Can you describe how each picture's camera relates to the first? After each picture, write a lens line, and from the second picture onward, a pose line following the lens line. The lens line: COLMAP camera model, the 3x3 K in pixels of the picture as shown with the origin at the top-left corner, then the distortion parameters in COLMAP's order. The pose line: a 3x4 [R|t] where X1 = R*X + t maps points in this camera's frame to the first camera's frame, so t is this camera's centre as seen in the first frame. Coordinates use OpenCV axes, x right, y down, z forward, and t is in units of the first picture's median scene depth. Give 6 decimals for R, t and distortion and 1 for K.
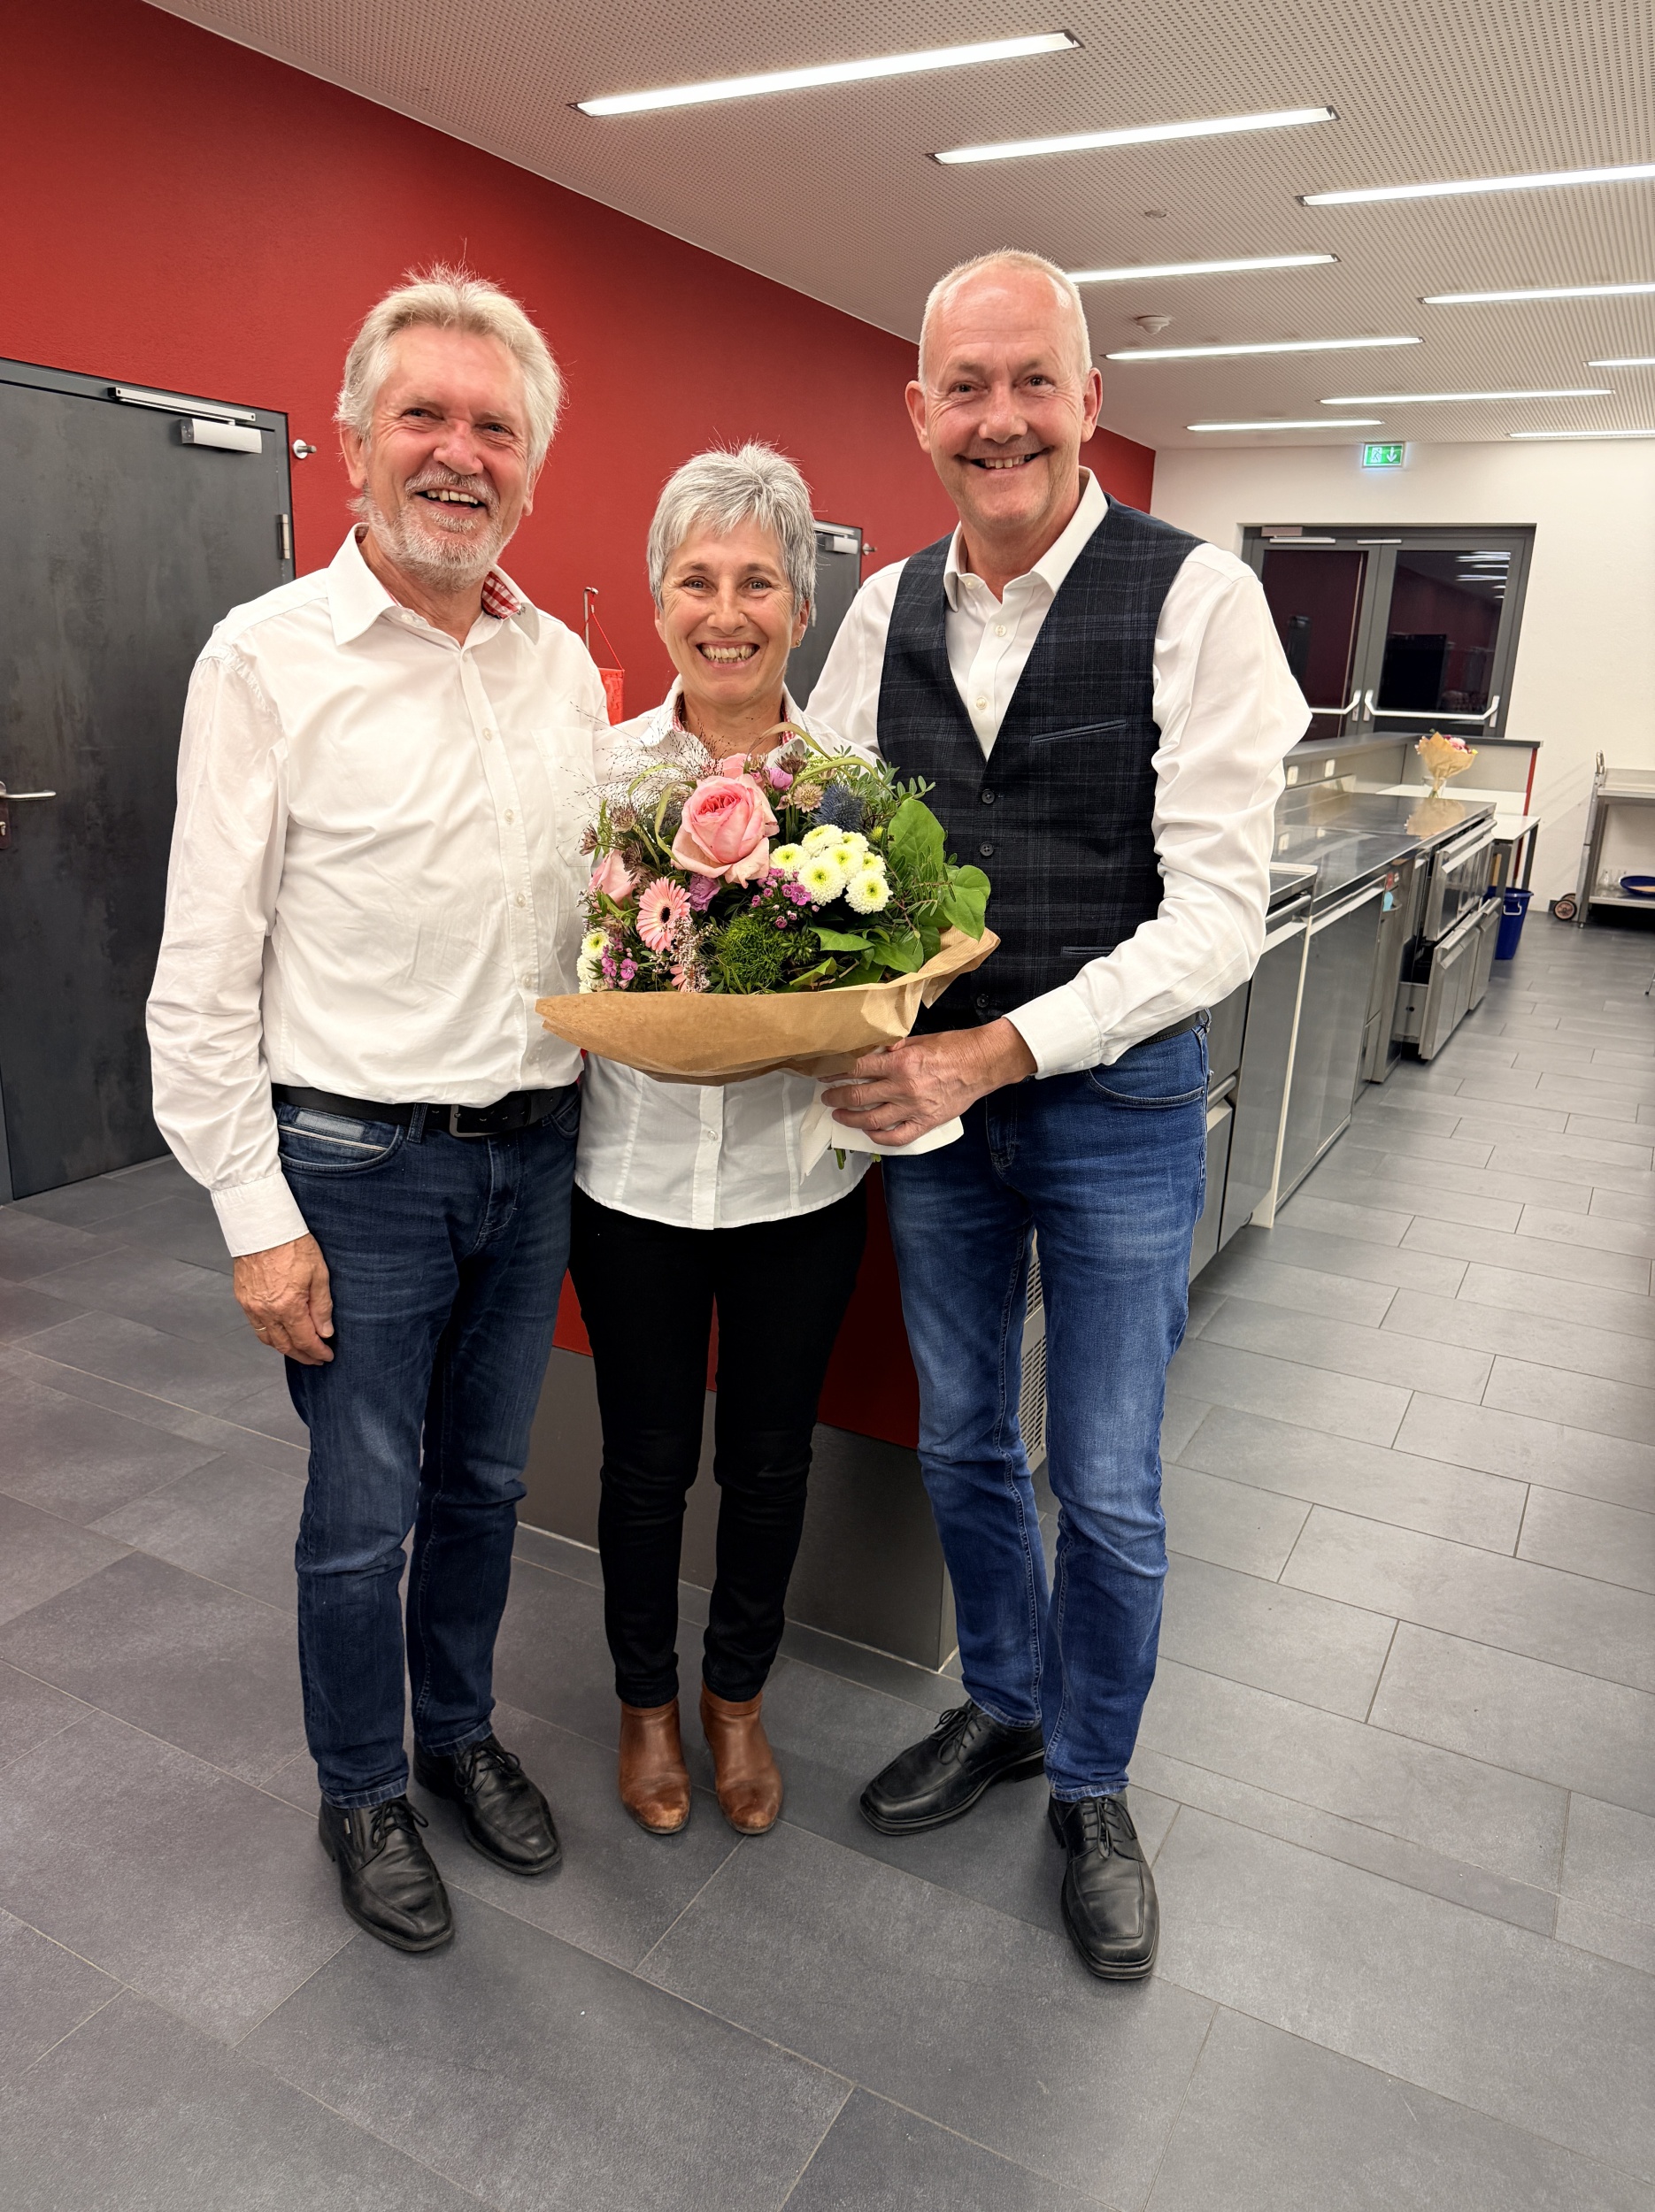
lens RADIAL K [[1563.9, 0, 819.3], [0, 1563.9, 1112.9], [0, 0, 1]] dist [-0.004631, -0.005837]
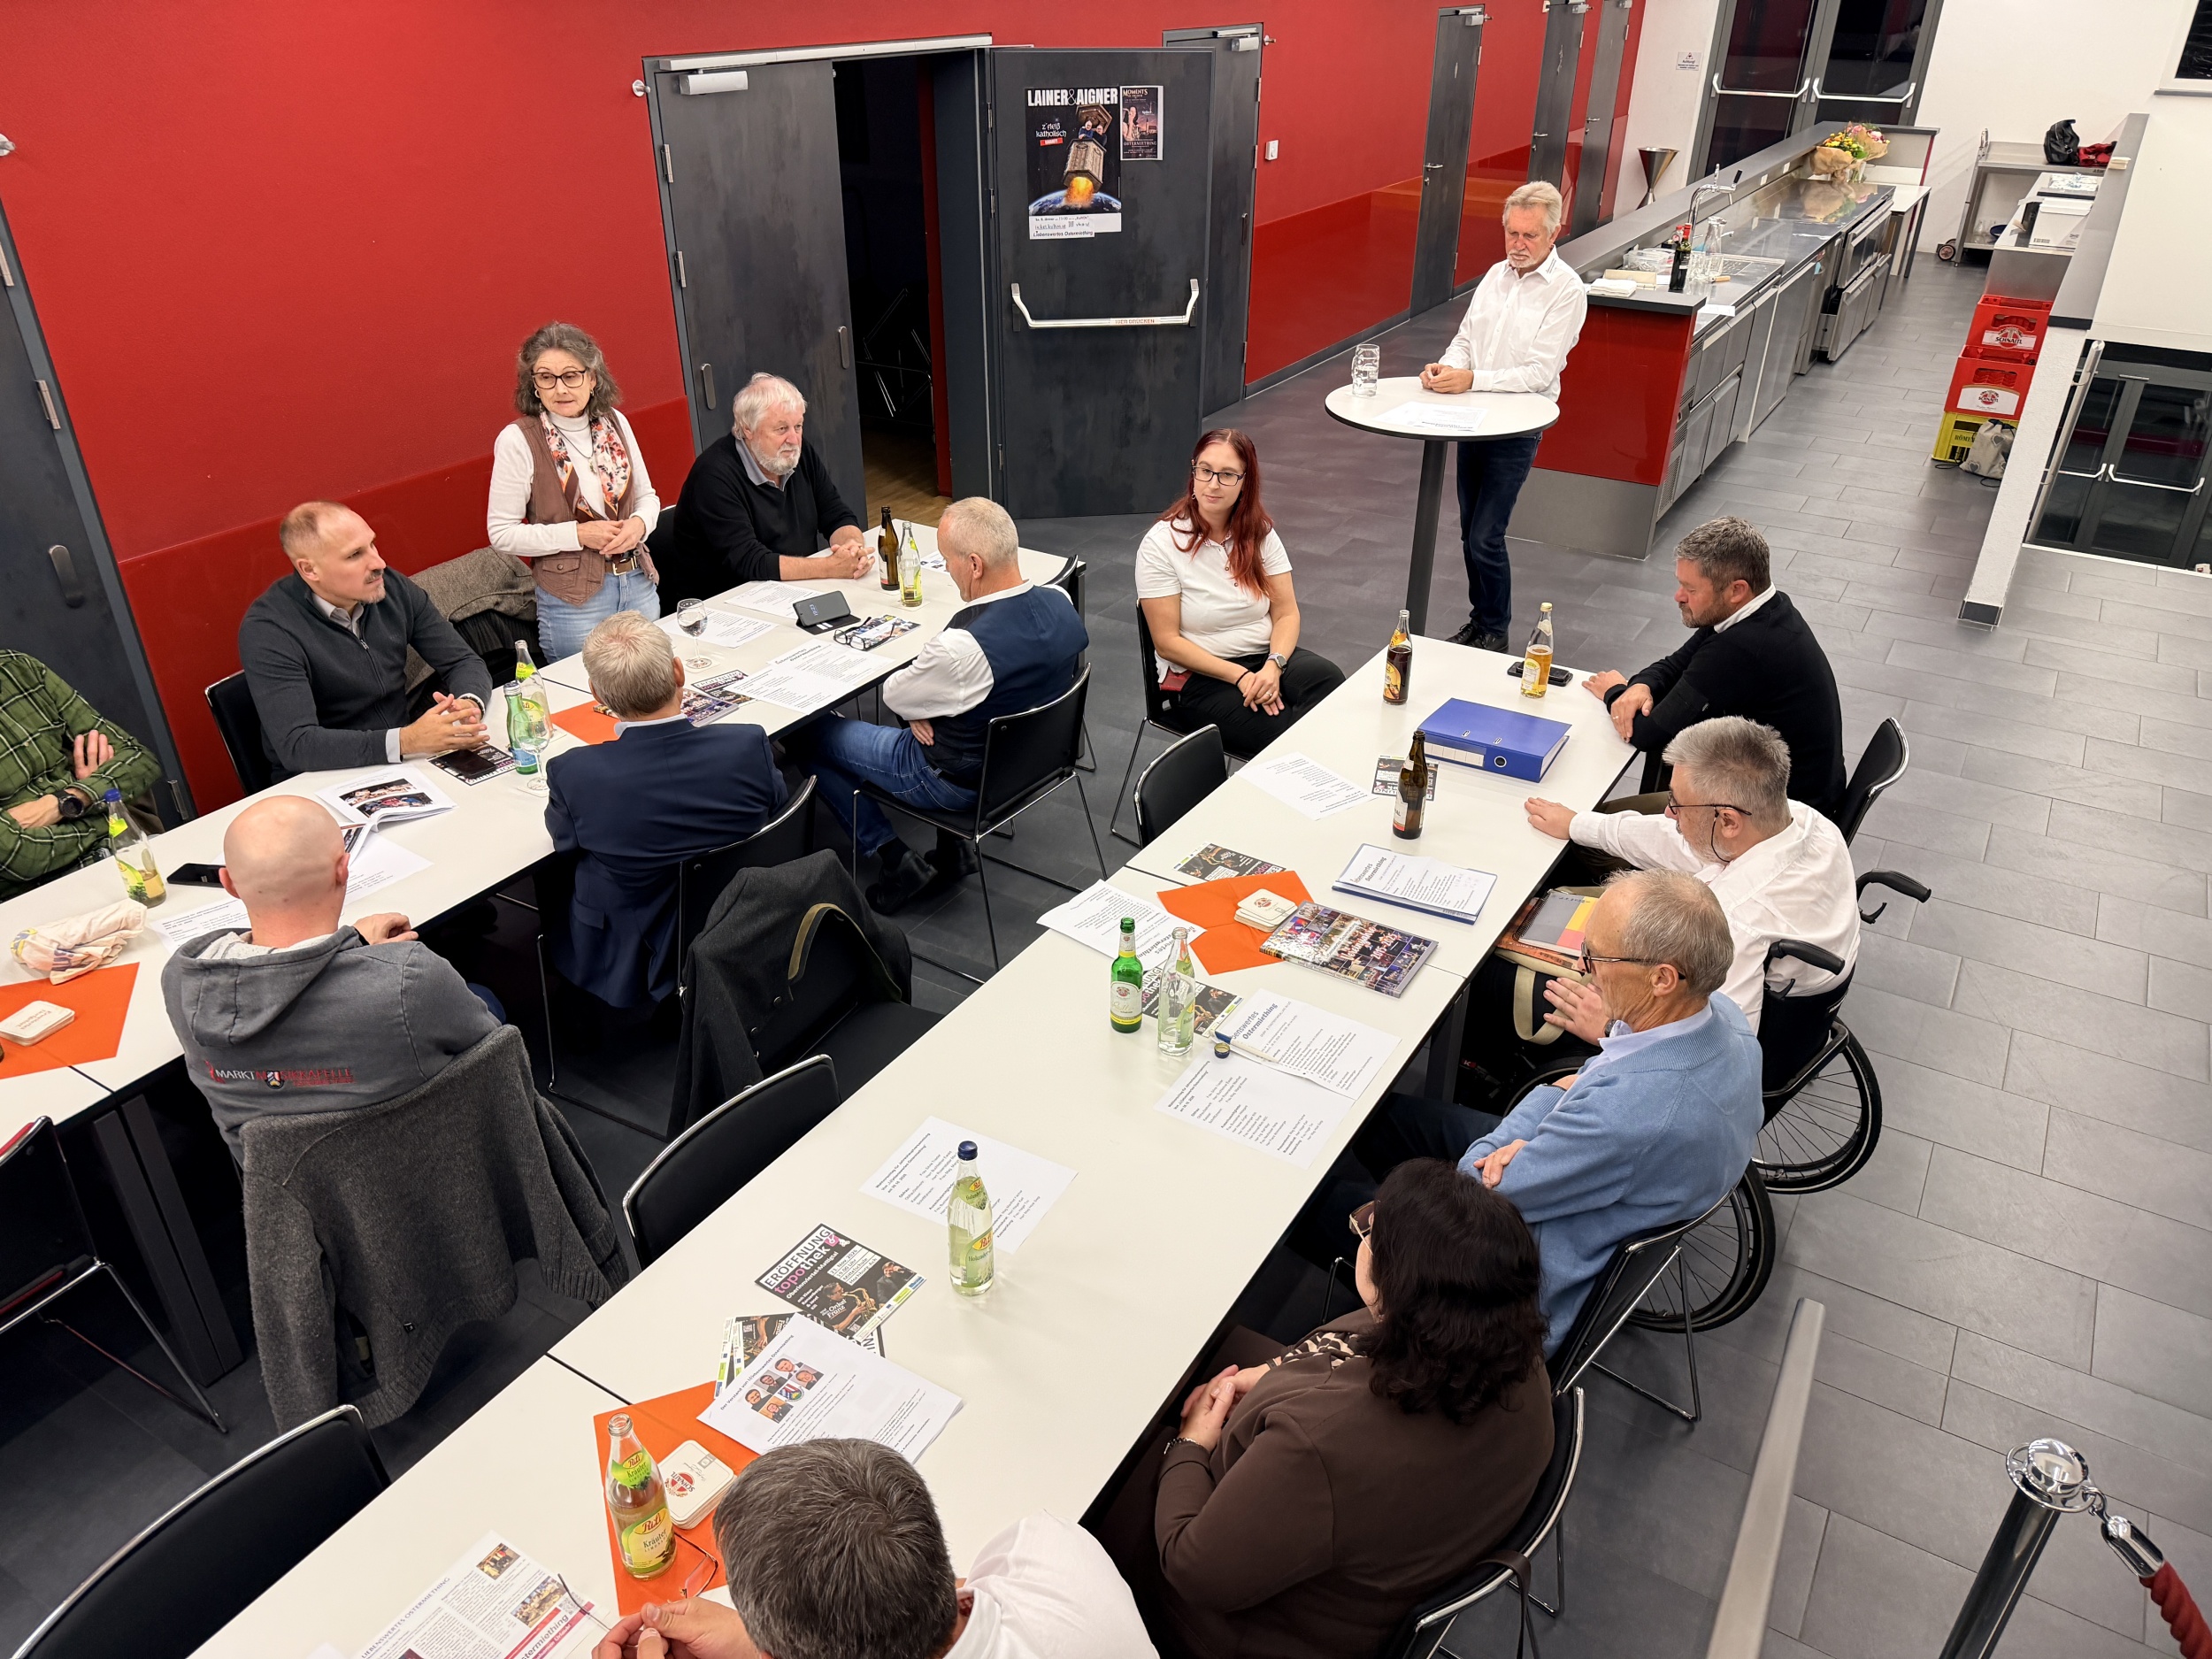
lens RADIAL K [[1538.4, 0, 1108.3], [0, 1538.4, 874.4], [0, 0, 1]] dist [-0.018392, -0.005755]
pose [[0.997975, -0.006135, -0.063307, -0.302502], [0.022534, 0.964877, 0.261734, 0.052722], [0.059478, -0.262631, 0.963062, -0.812419]]
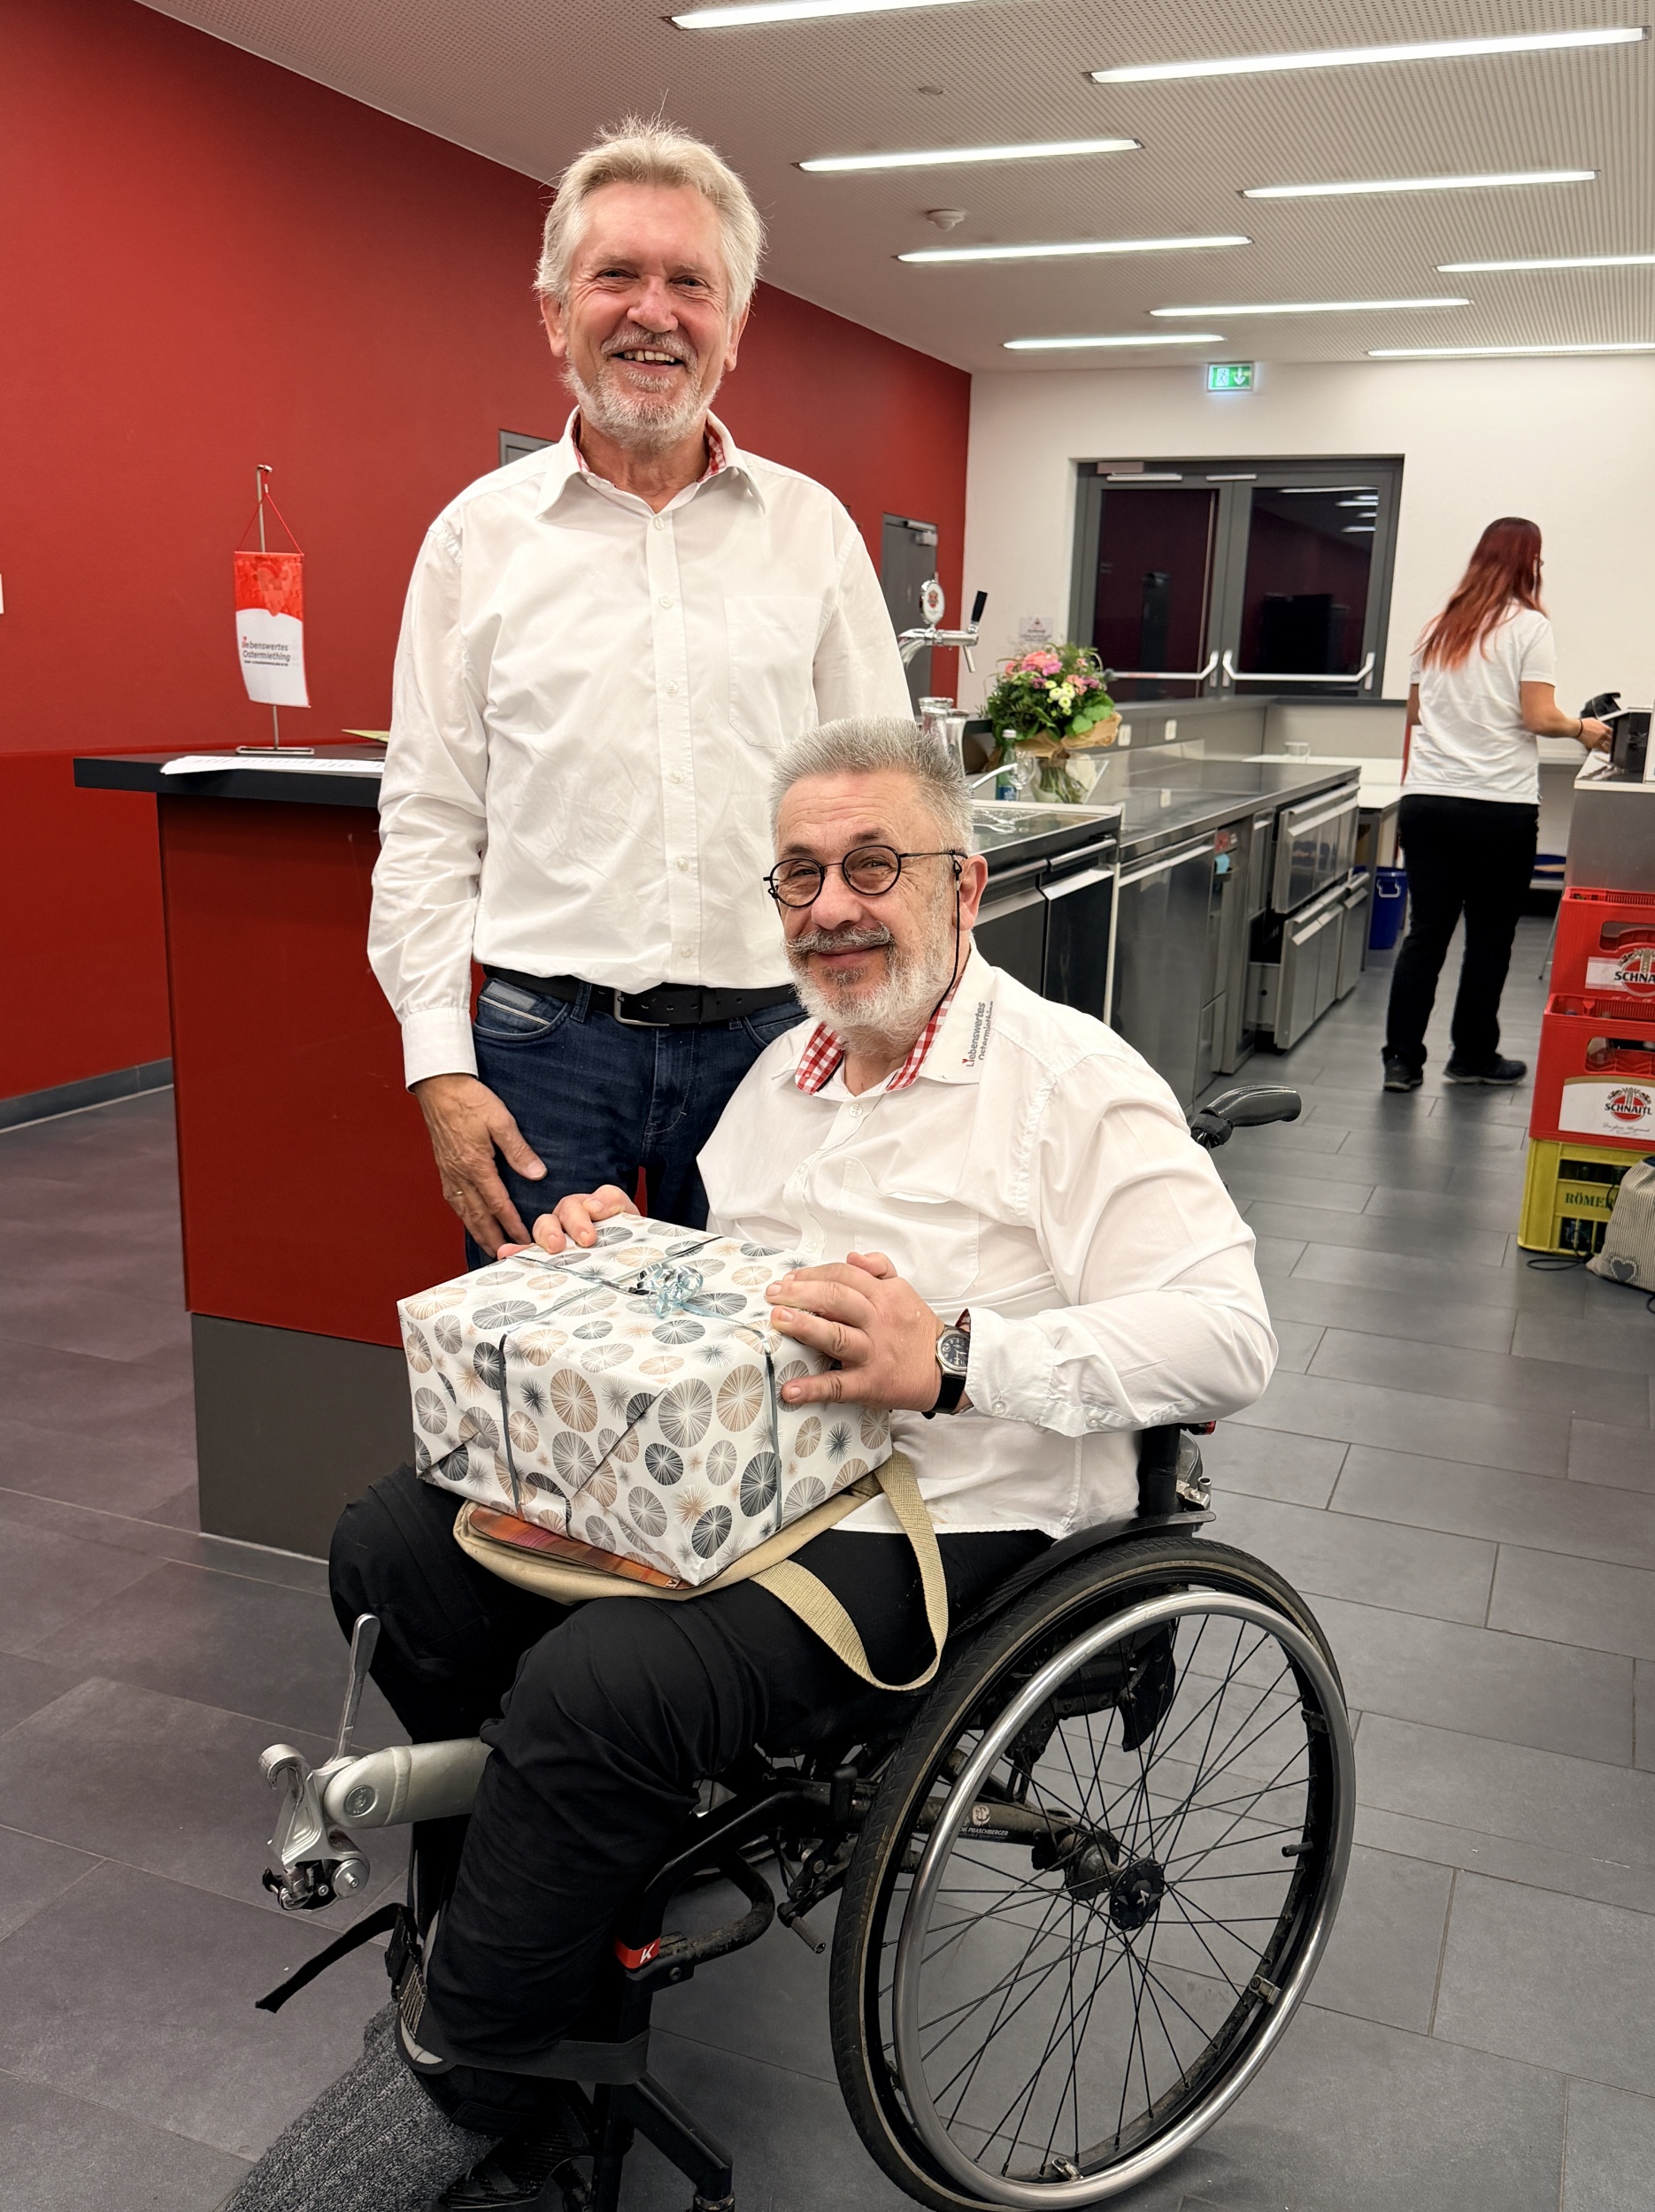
lens RADIAL K [[1946.8, 0, 827.5], [0, 1946.8, 1106.0], [0, 0, 1]] dist [0.087377, -0.129121]
pose [[0.993549, -0.036036, 0.107525, 0.015911], [0.041441, 0.997965, -0.048464, 0.039644], [-0.105559, 0.052607, 0.993021, -0.058023]]
